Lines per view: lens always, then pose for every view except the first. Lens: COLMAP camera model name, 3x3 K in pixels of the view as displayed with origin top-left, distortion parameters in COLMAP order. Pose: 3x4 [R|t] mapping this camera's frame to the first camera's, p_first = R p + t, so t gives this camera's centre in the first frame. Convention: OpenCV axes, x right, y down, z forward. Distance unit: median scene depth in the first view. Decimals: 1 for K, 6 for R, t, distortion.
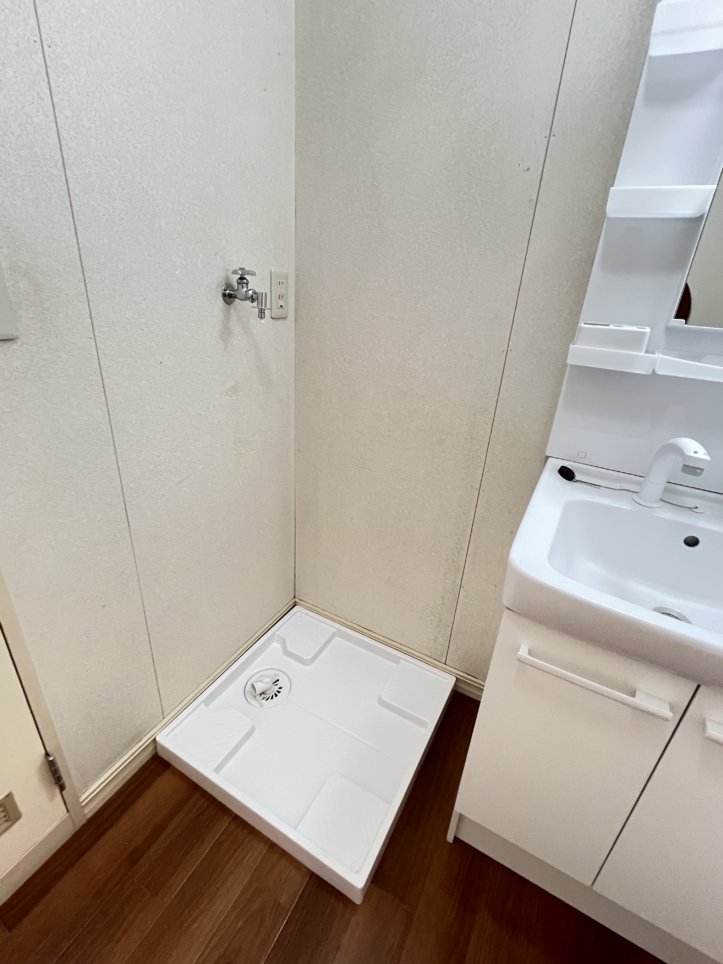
lens RADIAL K [[450.8, 0, 364.3], [0, 450.8, 478.5], [0, 0, 1]] dist [0.002695, 0.000279]
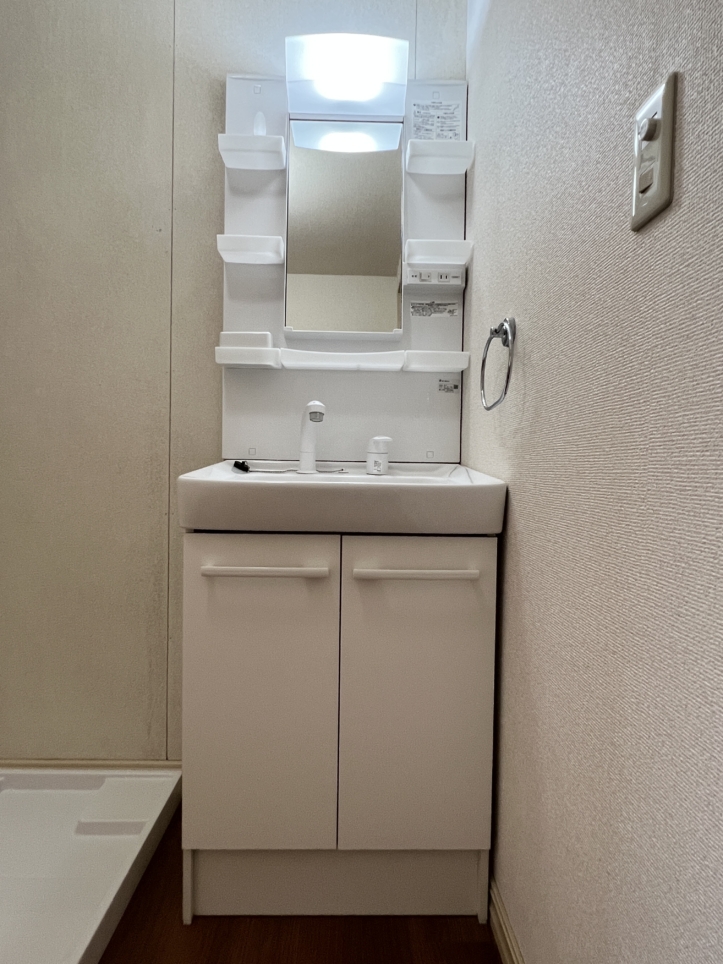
lens RADIAL K [[566.0, 0, 361.9], [0, 566.0, 484.5], [0, 0, 1]] dist [-0.007306, -0.001271]
pose [[0.865629, -0.064044, 0.496572, 0.020561], [0.245719, 0.918475, -0.309882, 0.539767], [-0.436243, 0.390260, 0.810795, -0.224754]]
